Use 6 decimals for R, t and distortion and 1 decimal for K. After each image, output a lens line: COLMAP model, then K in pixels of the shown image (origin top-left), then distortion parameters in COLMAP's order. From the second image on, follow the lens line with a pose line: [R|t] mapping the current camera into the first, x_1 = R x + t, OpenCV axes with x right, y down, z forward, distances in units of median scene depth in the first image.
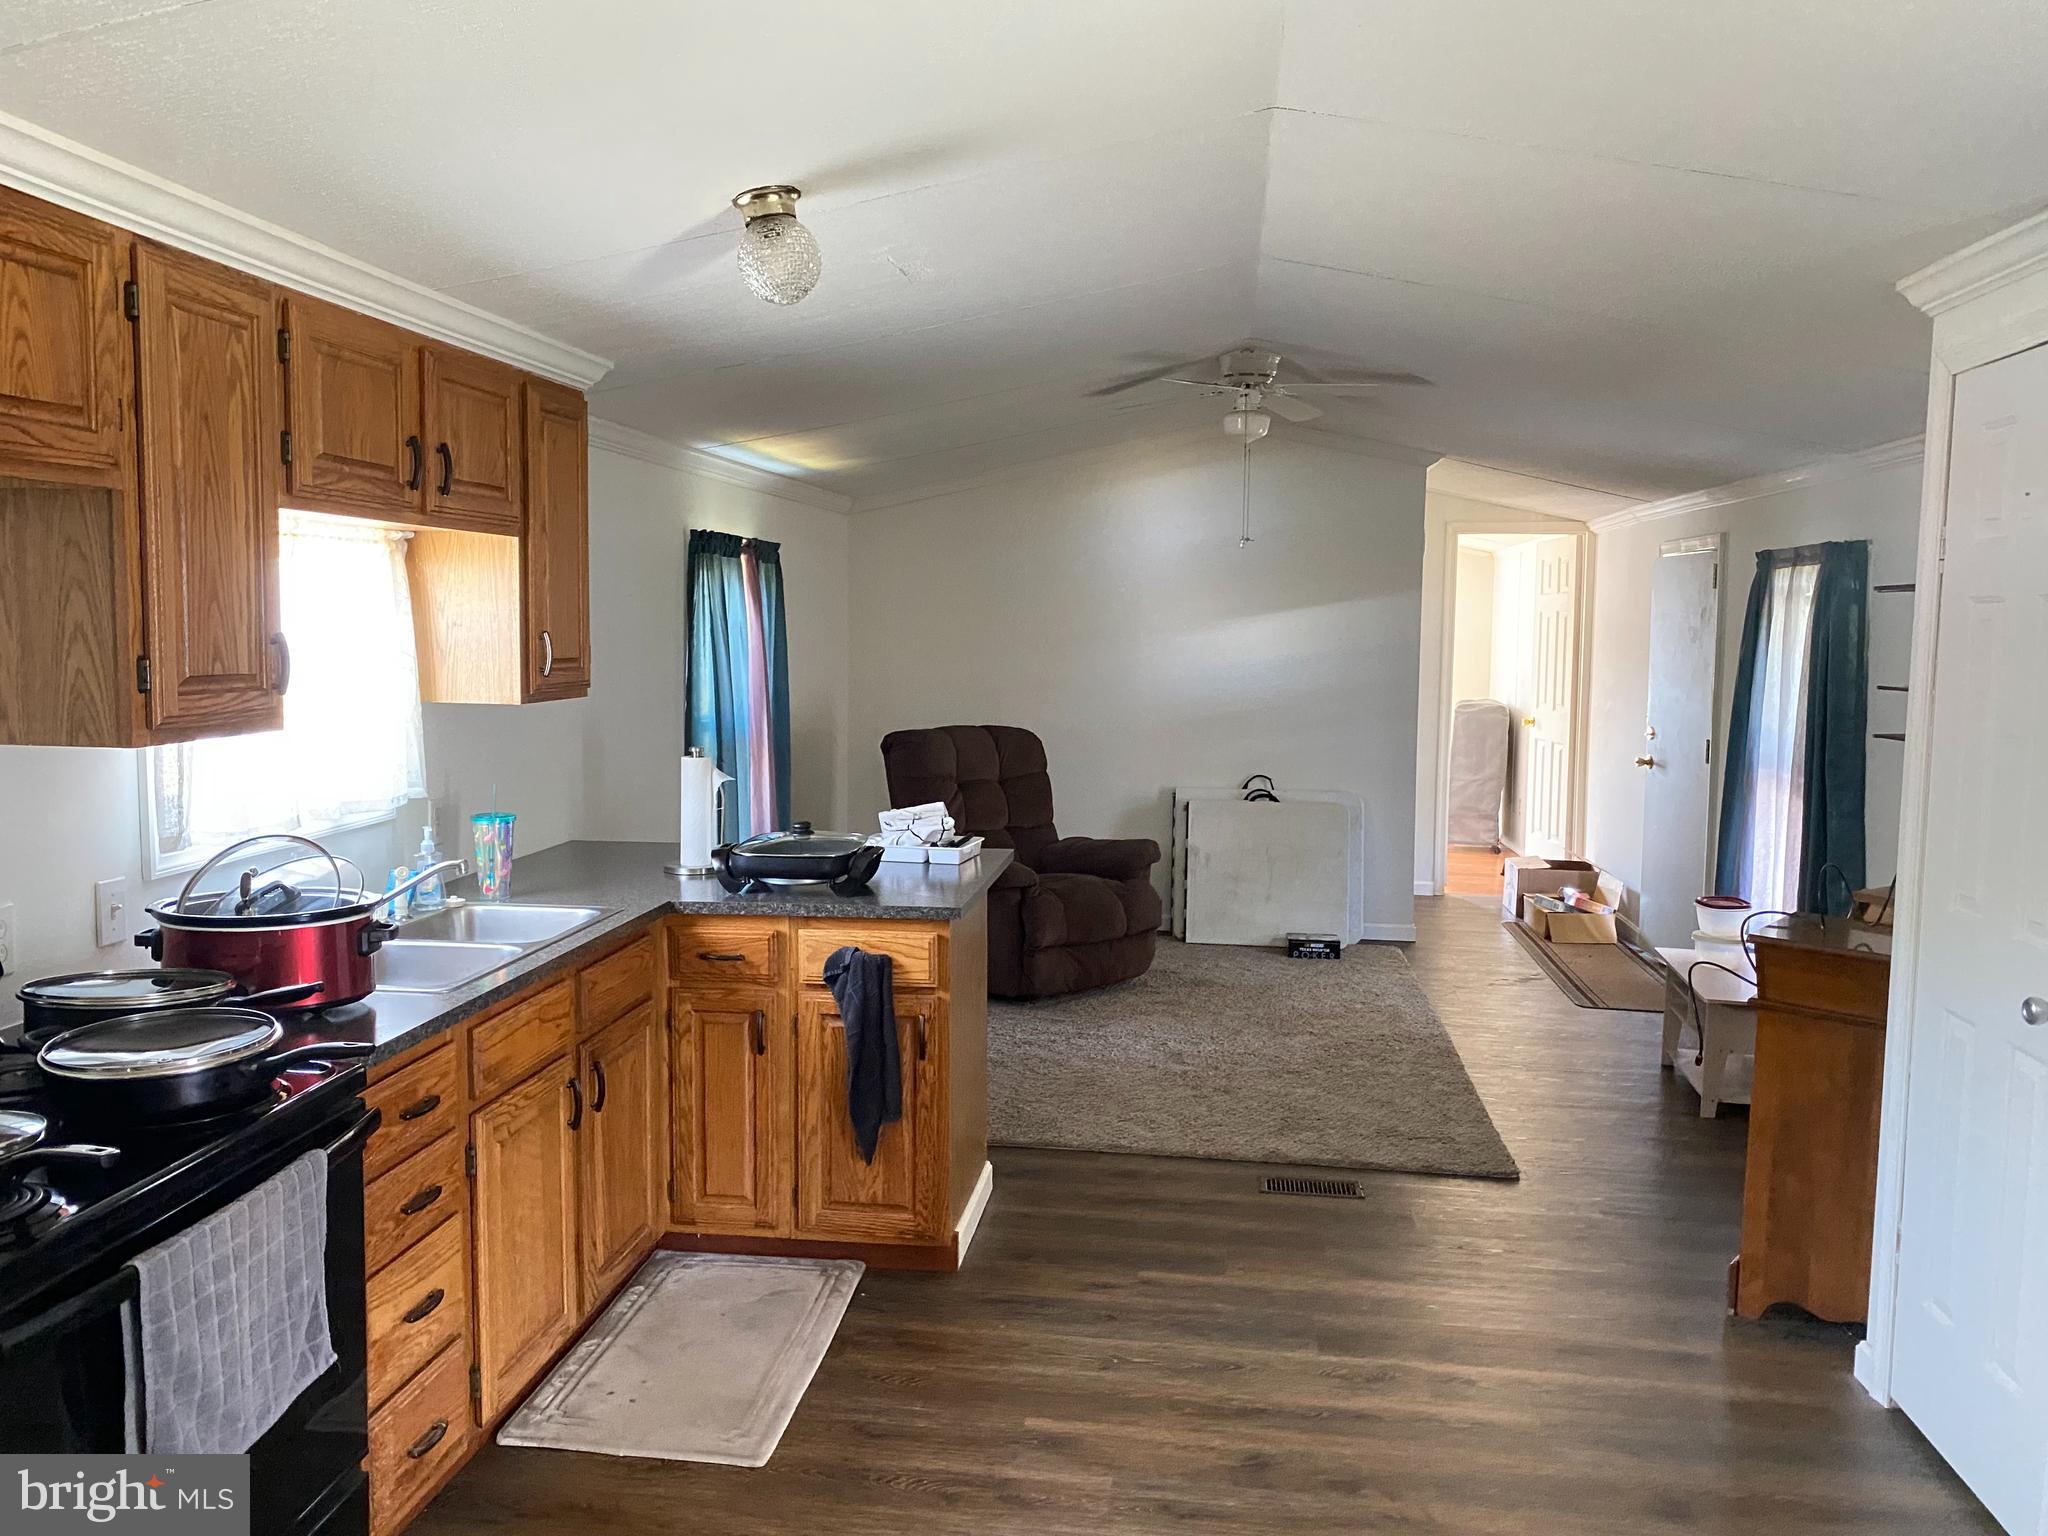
lens RADIAL K [[1547.8, 0, 1020.8], [0, 1547.8, 763.6], [0, 0, 1]] dist [0.038527, -0.038077]
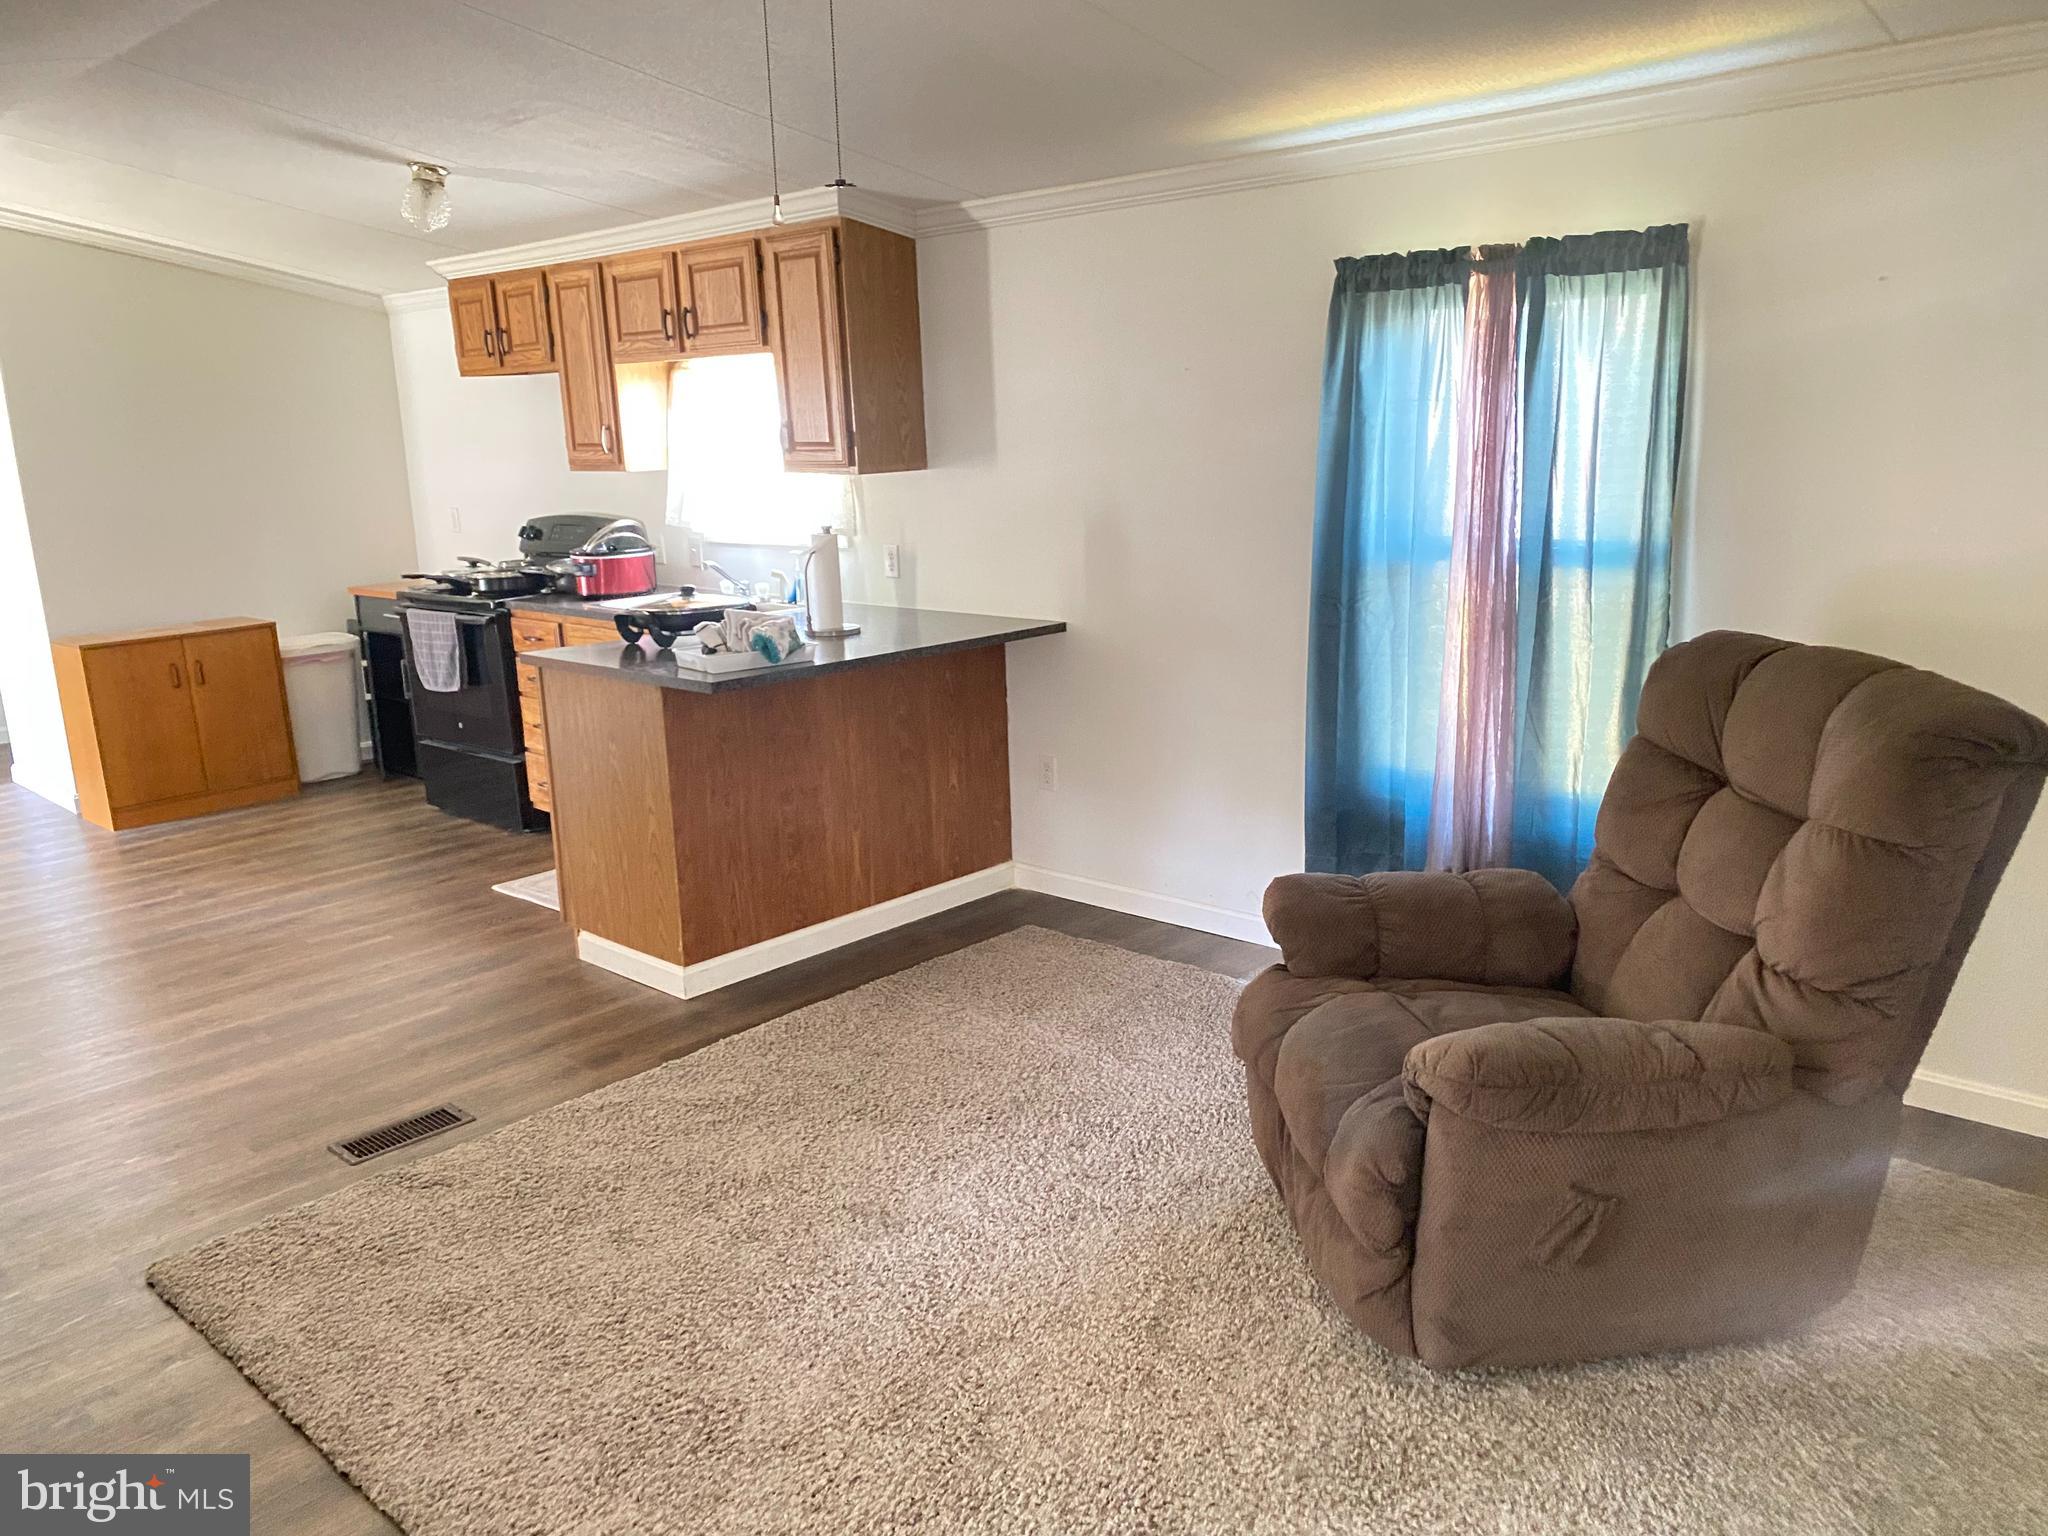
lens RADIAL K [[1547.8, 0, 1025.9], [0, 1547.8, 765.1], [0, 0, 1]] dist [0.038527, -0.038077]
pose [[-0.575920, 0.195323, -0.793829, 0.703197], [-0.045838, 0.961795, 0.269906, -0.168412], [0.816220, 0.191832, -0.544964, 1.933453]]
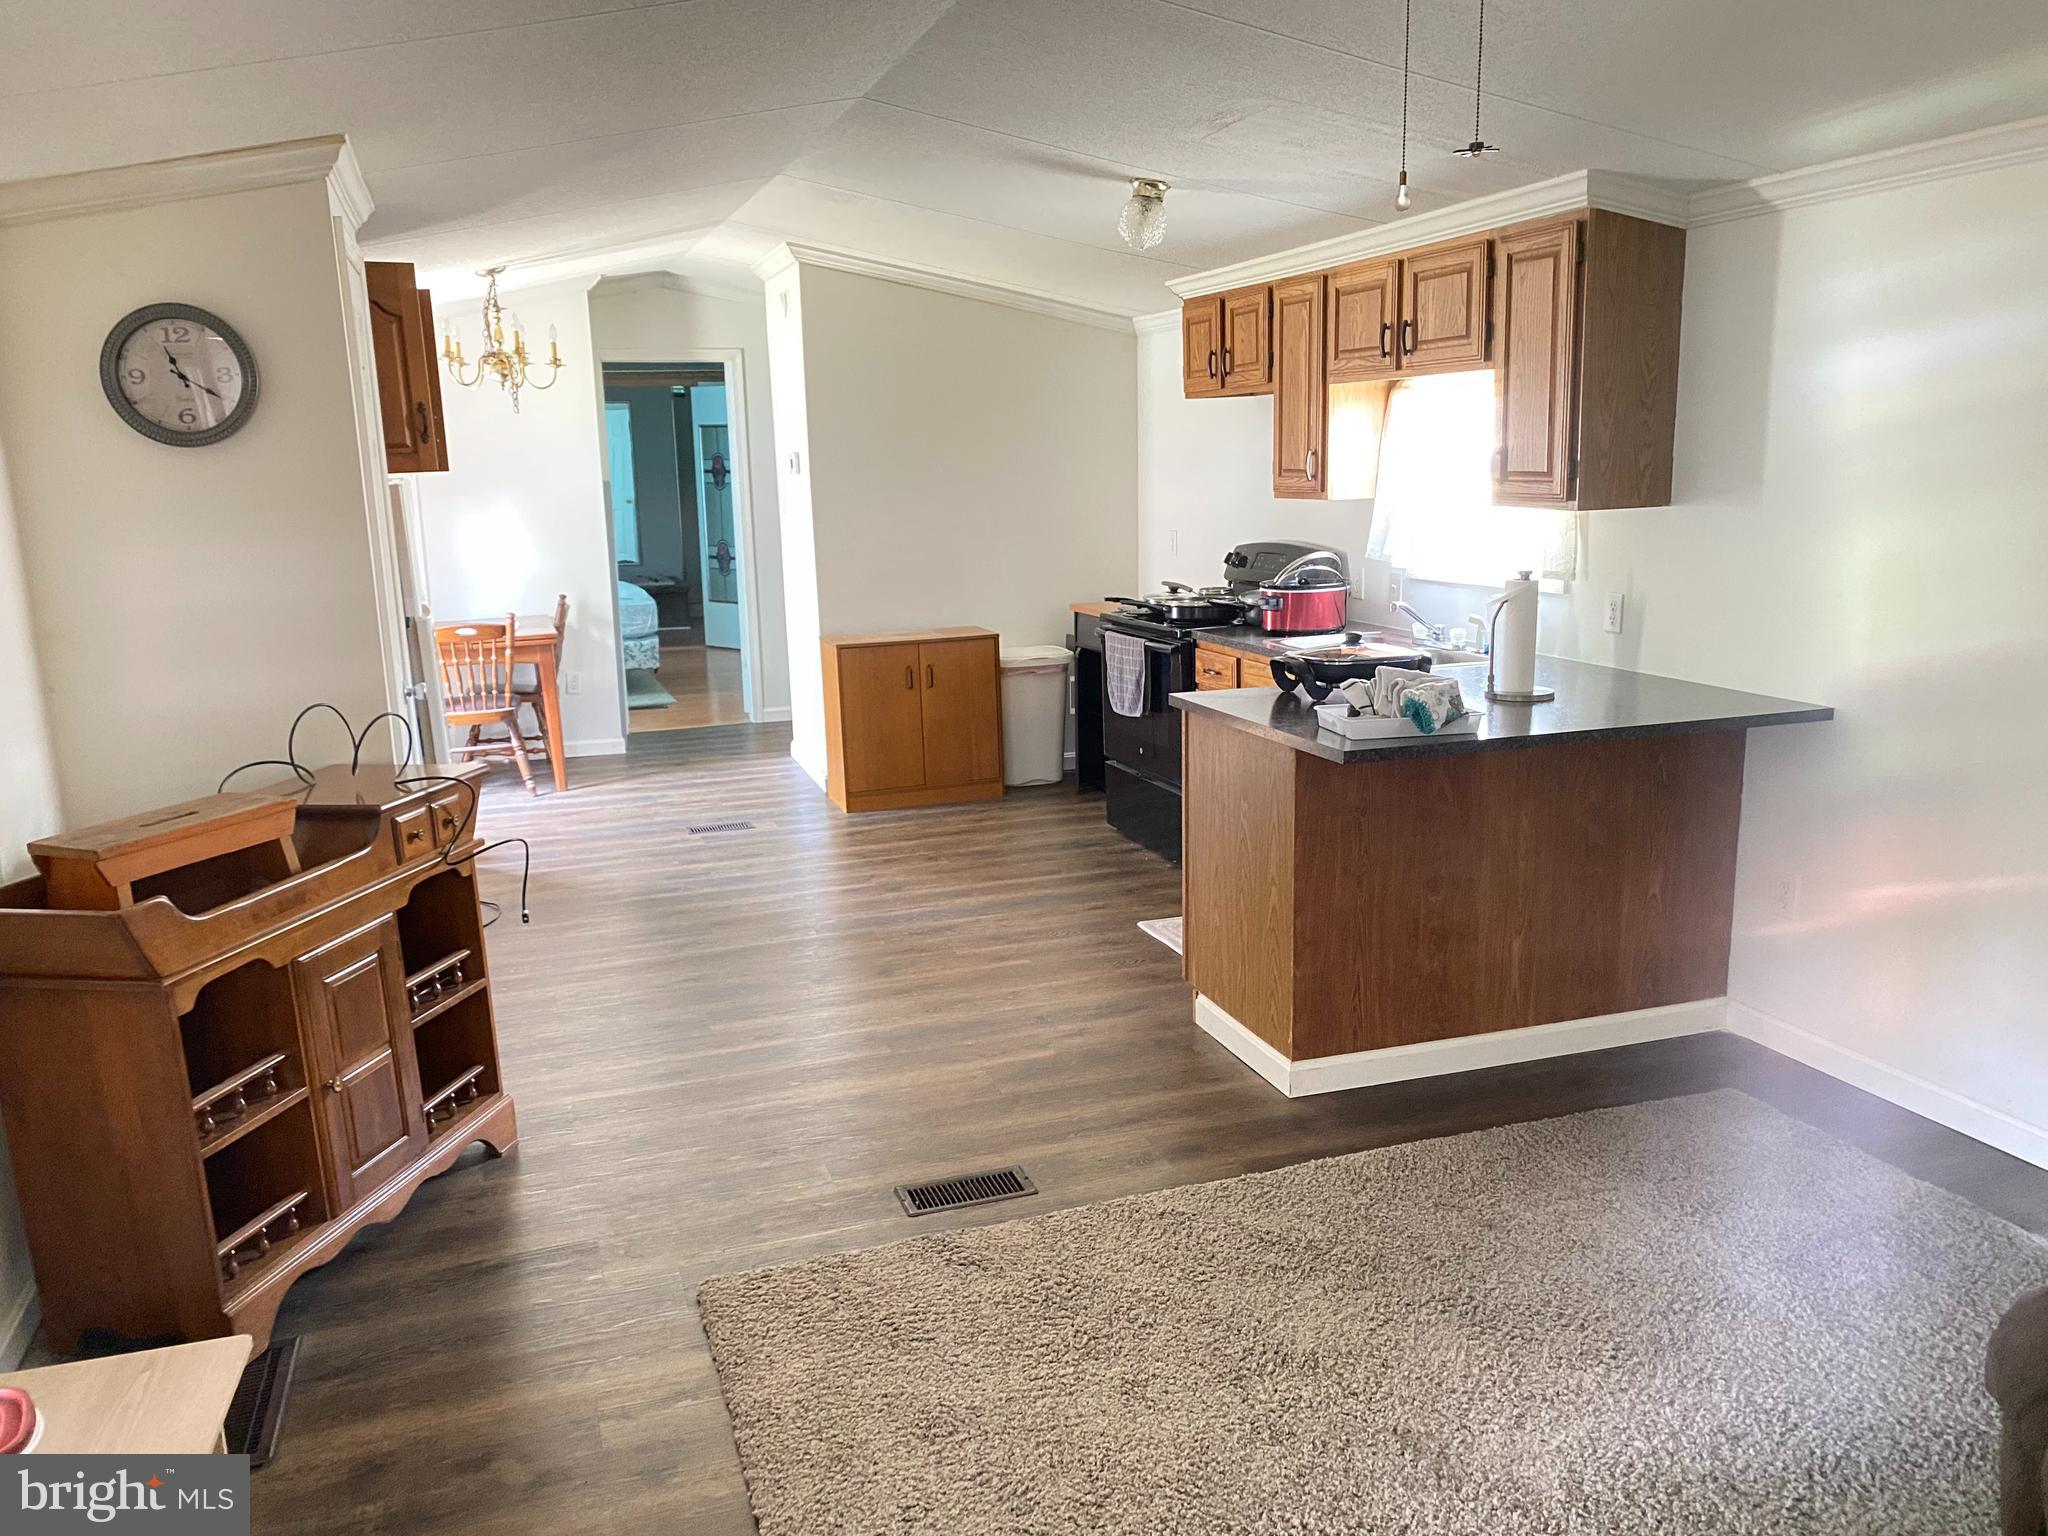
lens RADIAL K [[1547.8, 0, 1028.1], [0, 1547.8, 764.3], [0, 0, 1]] dist [0.038527, -0.038077]
pose [[-0.892944, 0.103748, -0.438049, 0.551003], [-0.024356, 0.960521, 0.277140, -0.169230], [0.449508, 0.258140, -0.855165, 1.874804]]
